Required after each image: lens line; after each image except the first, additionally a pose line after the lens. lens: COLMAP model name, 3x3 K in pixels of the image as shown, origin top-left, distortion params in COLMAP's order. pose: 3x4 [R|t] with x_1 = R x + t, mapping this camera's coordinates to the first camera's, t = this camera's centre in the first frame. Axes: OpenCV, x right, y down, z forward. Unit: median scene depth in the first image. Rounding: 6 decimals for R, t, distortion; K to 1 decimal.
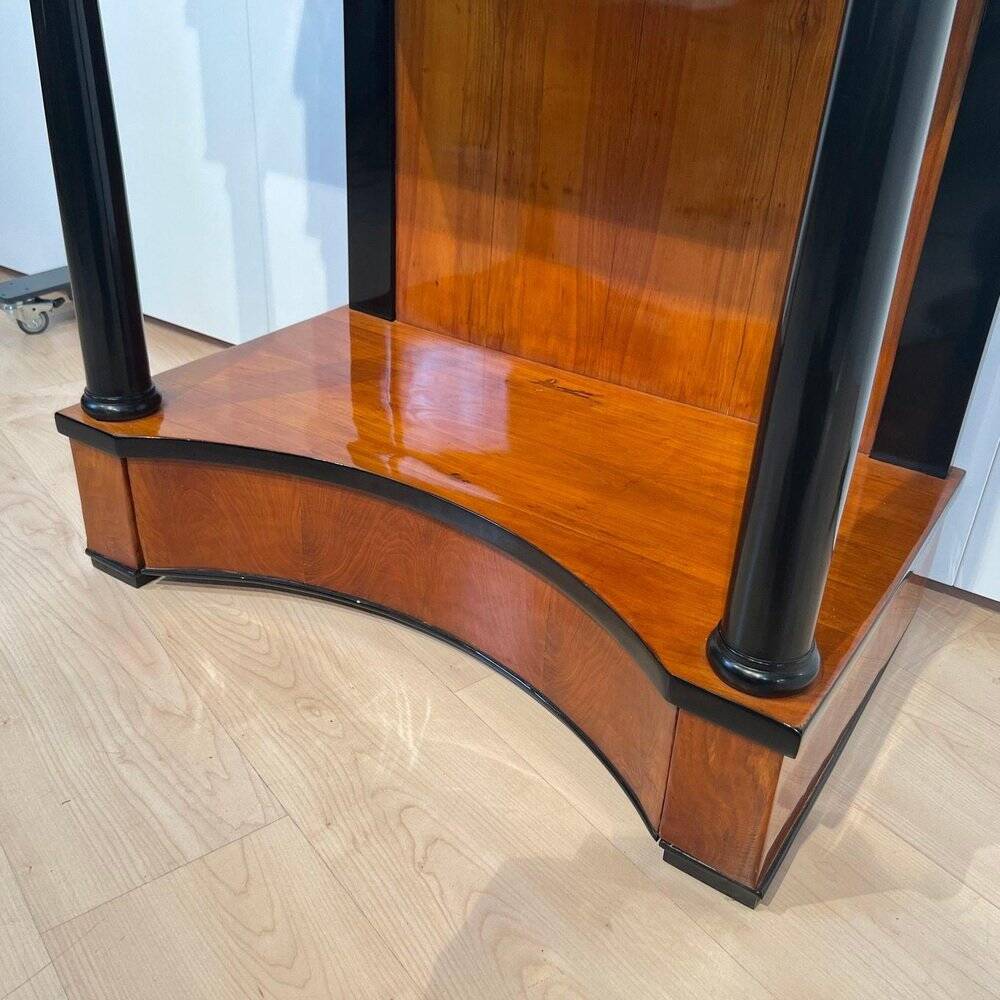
lens RADIAL K [[1018.1, 0, 486.7], [0, 1018.1, 515.9], [0, 0, 1]] dist [0.030842, 0.000000]
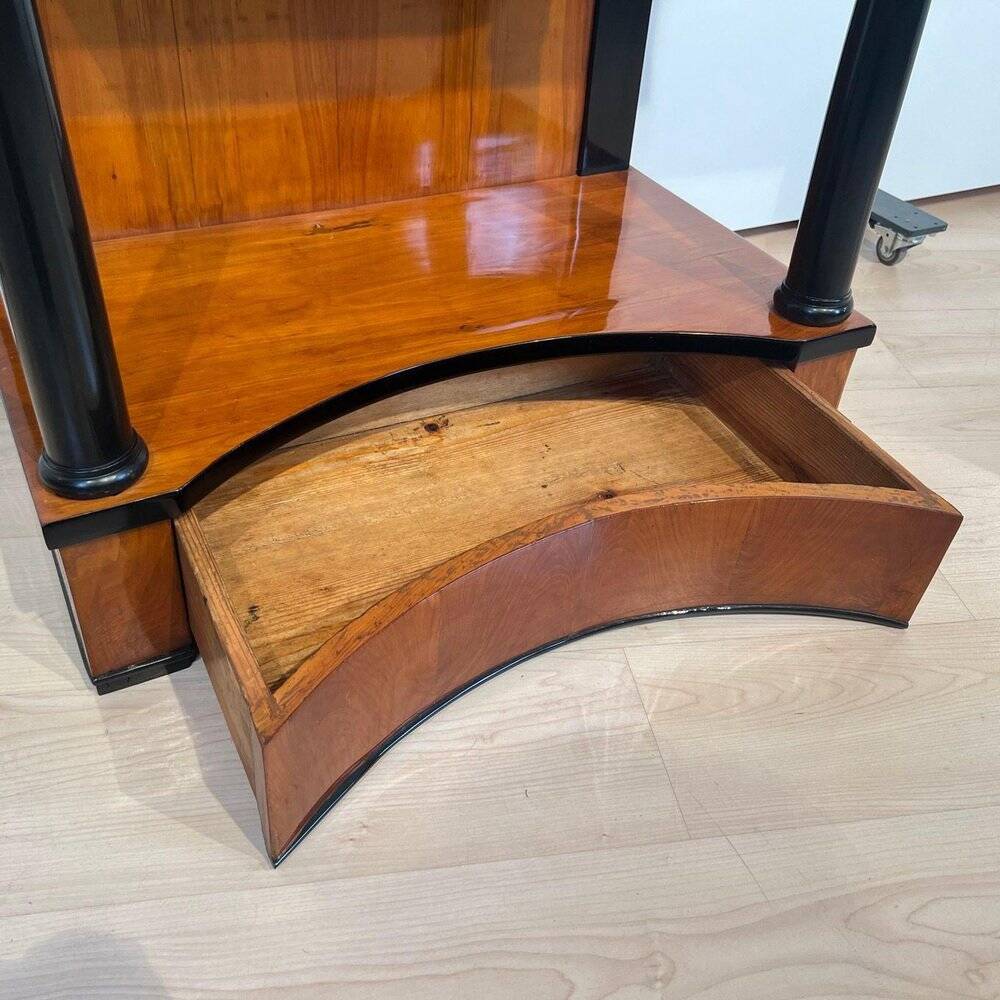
lens RADIAL K [[1018.1, 0, 512.8], [0, 1018.1, 515.2], [0, 0, 1]] dist [0.030842, 0.000000]
pose [[0.458952, -0.568660, 0.682634, -0.703016], [0.402841, 0.818007, 0.410590, -0.247378], [-0.791885, 0.086551, 0.604505, 0.323126]]
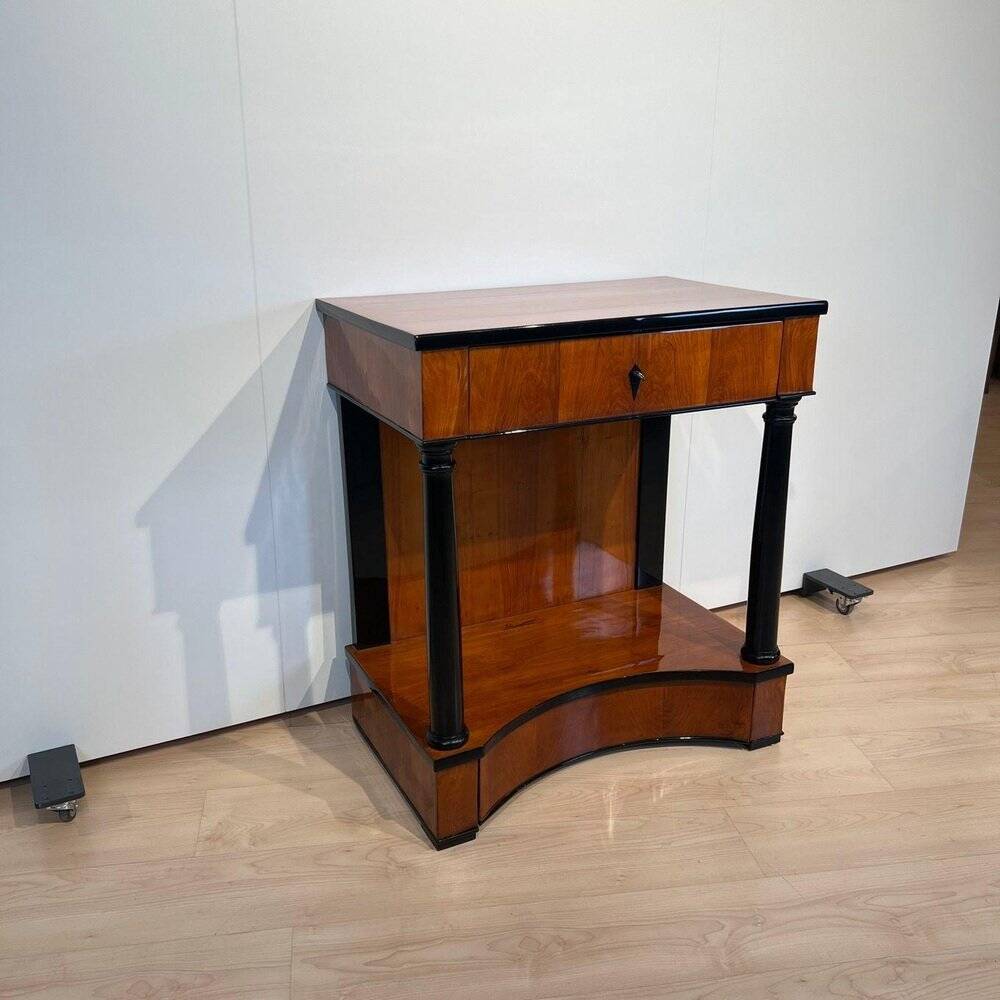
lens RADIAL K [[1018.1, 0, 505.2], [0, 1018.1, 508.1], [0, 0, 1]] dist [0.030842, 0.000000]
pose [[0.475533, -0.331478, 0.814856, -1.504040], [0.452604, 0.886476, 0.096483, -0.544759], [-0.754333, 0.322927, 0.571577, -0.157511]]
